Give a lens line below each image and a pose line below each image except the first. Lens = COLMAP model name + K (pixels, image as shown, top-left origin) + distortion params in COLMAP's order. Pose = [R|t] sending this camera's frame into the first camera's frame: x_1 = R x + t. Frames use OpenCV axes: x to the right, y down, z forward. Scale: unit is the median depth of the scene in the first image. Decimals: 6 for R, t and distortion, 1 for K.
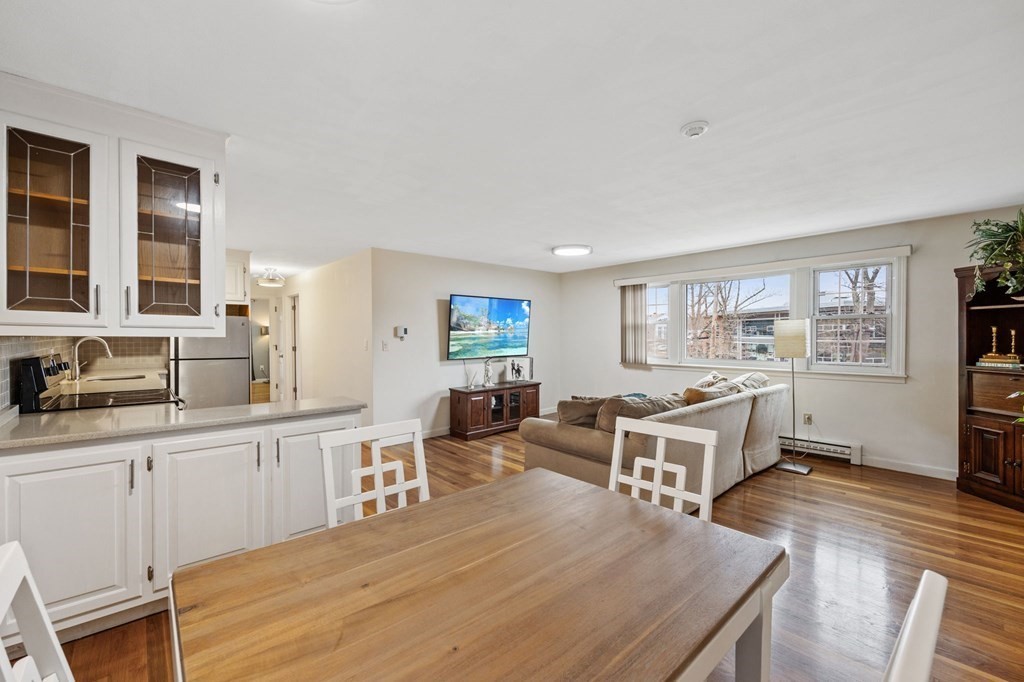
lens RADIAL K [[415.0, 0, 509.0], [0, 415.0, 343.6], [0, 0, 1]] dist [0.000100, 0.000009]
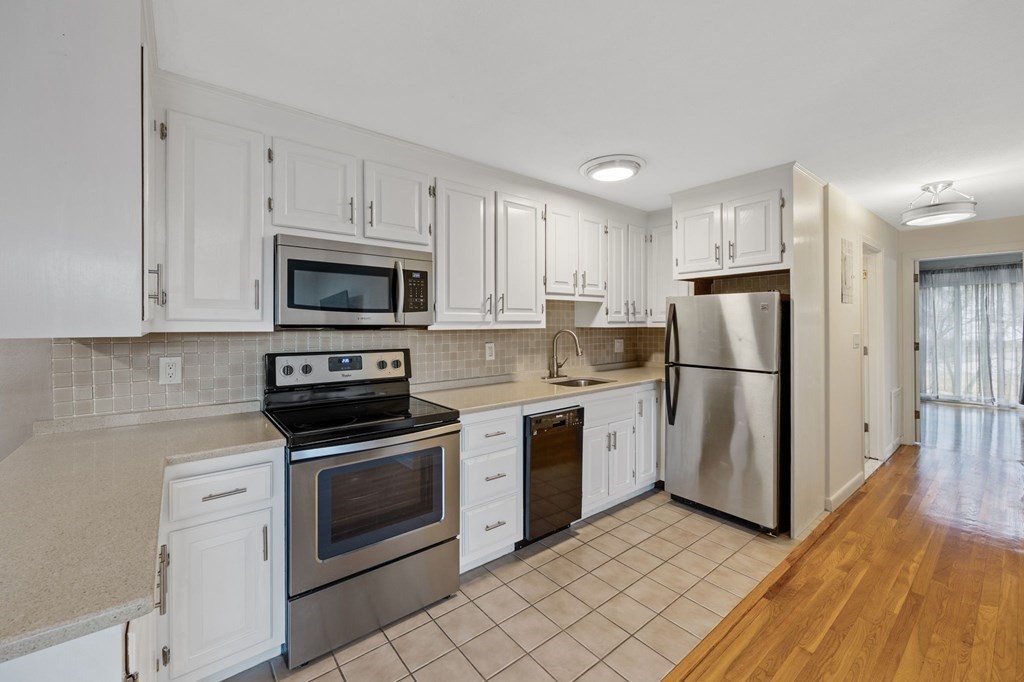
lens RADIAL K [[416.9, 0, 511.4], [0, 416.9, 325.9], [0, 0, 1]] dist [-0.001959, 0.000283]
pose [[-0.056587, -0.000115, -0.998398, -0.088928], [-0.014682, 0.999892, 0.000717, -0.016131], [0.998290, 0.014699, -0.056583, 0.630452]]
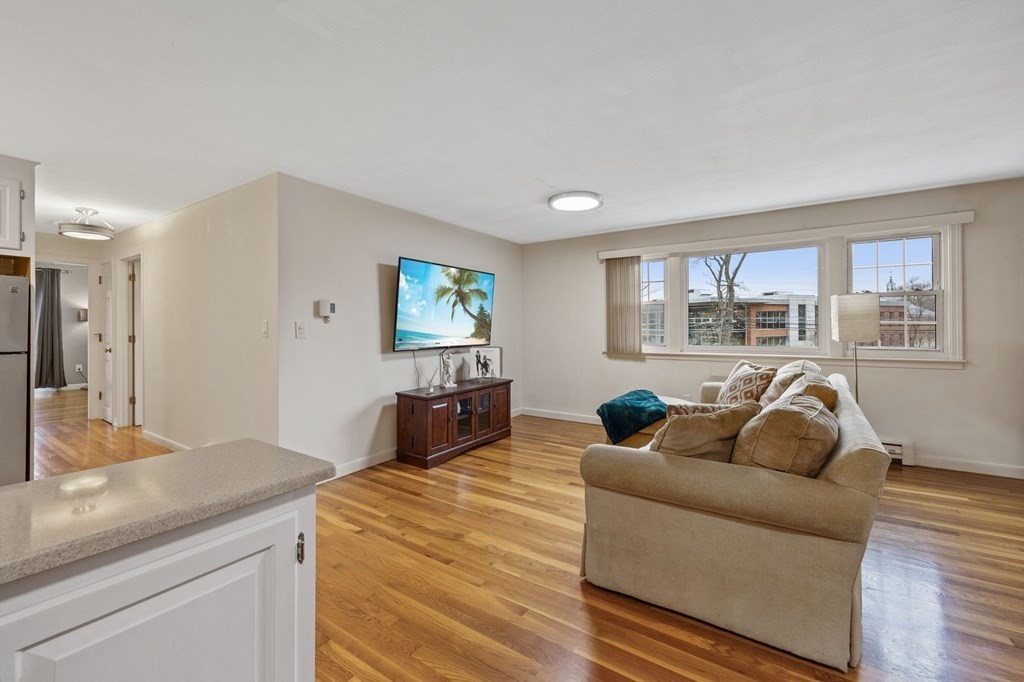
lens RADIAL K [[416.9, 0, 511.4], [0, 416.9, 325.9], [0, 0, 1]] dist [-0.001959, 0.000283]
pose [[0.968027, 0.000967, 0.250844, -0.130487], [0.005348, 0.999686, -0.024492, 0.014720], [-0.250789, 0.025050, 0.967718, 0.274276]]
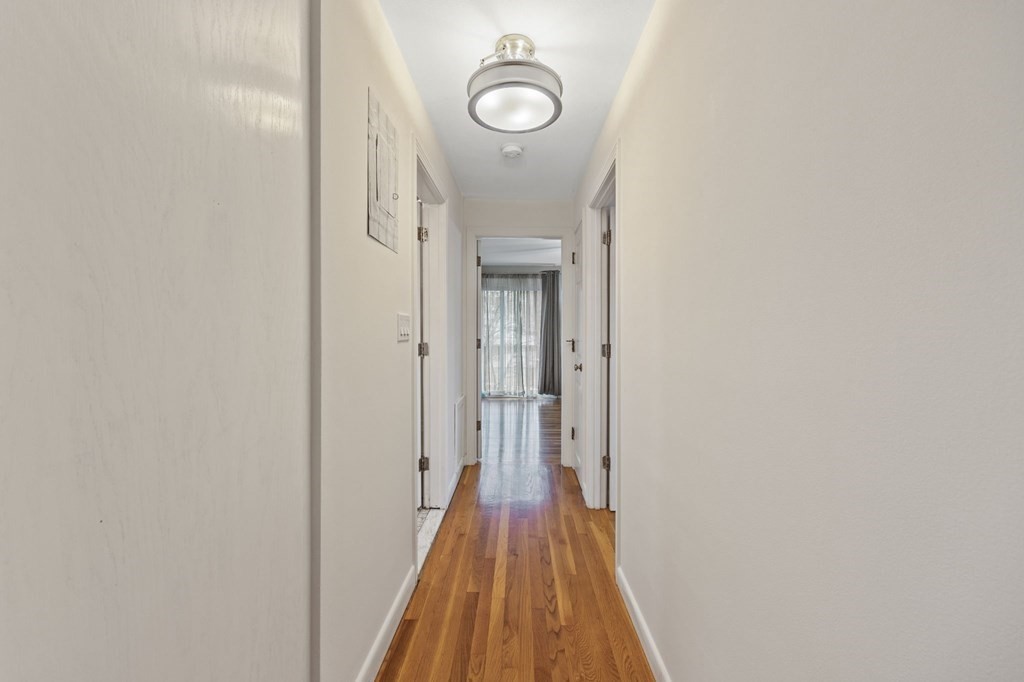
lens RADIAL K [[406.8, 0, 512.0], [0, 406.8, 341.0], [0, 0, 1]] dist [-0.000587, -0.000043]
pose [[0.727351, 0.013269, -0.686138, -0.453789], [-0.016802, 0.999858, 0.001525, 0.006613], [0.686060, 0.010420, 0.727470, 0.932676]]
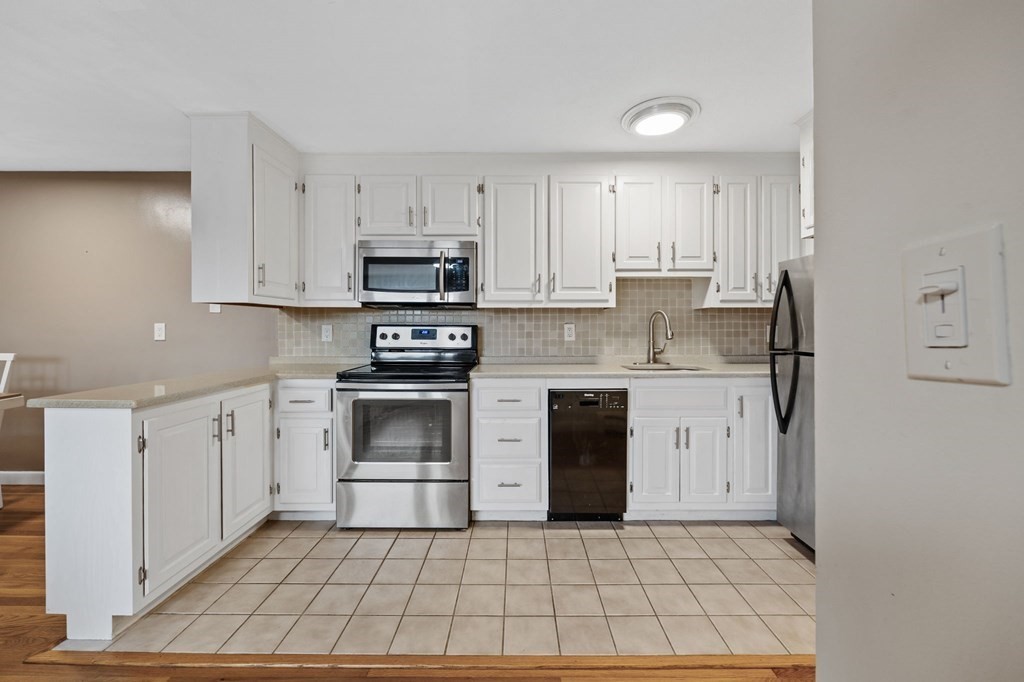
lens RADIAL K [[416.9, 0, 511.4], [0, 416.9, 325.9], [0, 0, 1]] dist [-0.001959, 0.000283]
pose [[-0.671812, -0.007880, -0.740679, -0.167033], [-0.016514, 0.999854, 0.004342, 0.008721], [0.740537, 0.015148, -0.671845, 0.888212]]
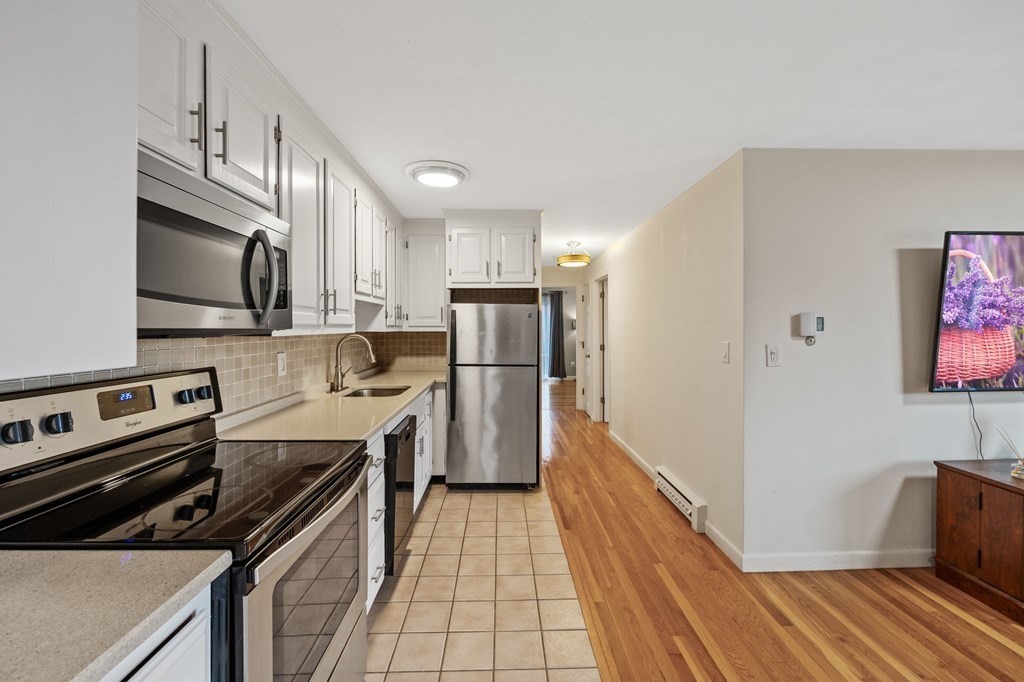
lens RADIAL K [[413.5, 0, 512.9], [0, 413.5, 332.7], [0, 0, 1]] dist [-0.002331, -0.000217]
pose [[0.763357, 0.004749, -0.645960, -0.197739], [-0.010482, 0.999932, -0.005035, -0.013205], [0.645892, 0.010614, 0.763355, 0.409841]]
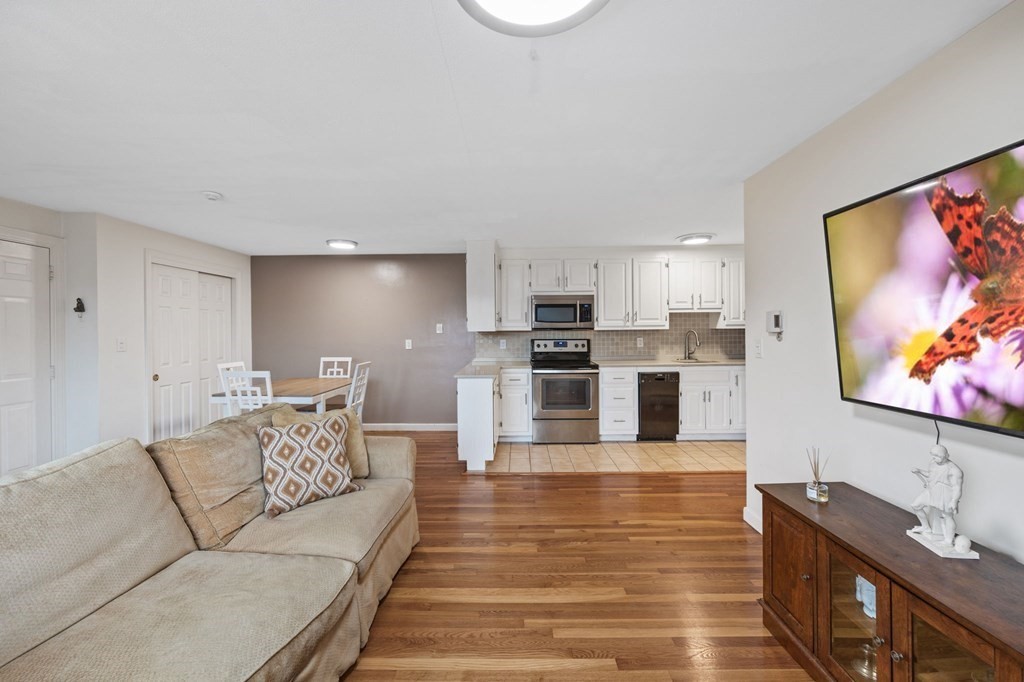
lens RADIAL K [[413.5, 0, 512.9], [0, 413.5, 332.7], [0, 0, 1]] dist [-0.002331, -0.000217]
pose [[-0.676091, 0.009158, -0.736761, 0.289938], [-0.006035, 0.999820, 0.017966, -0.019909], [0.736794, 0.016593, -0.675914, 1.009751]]
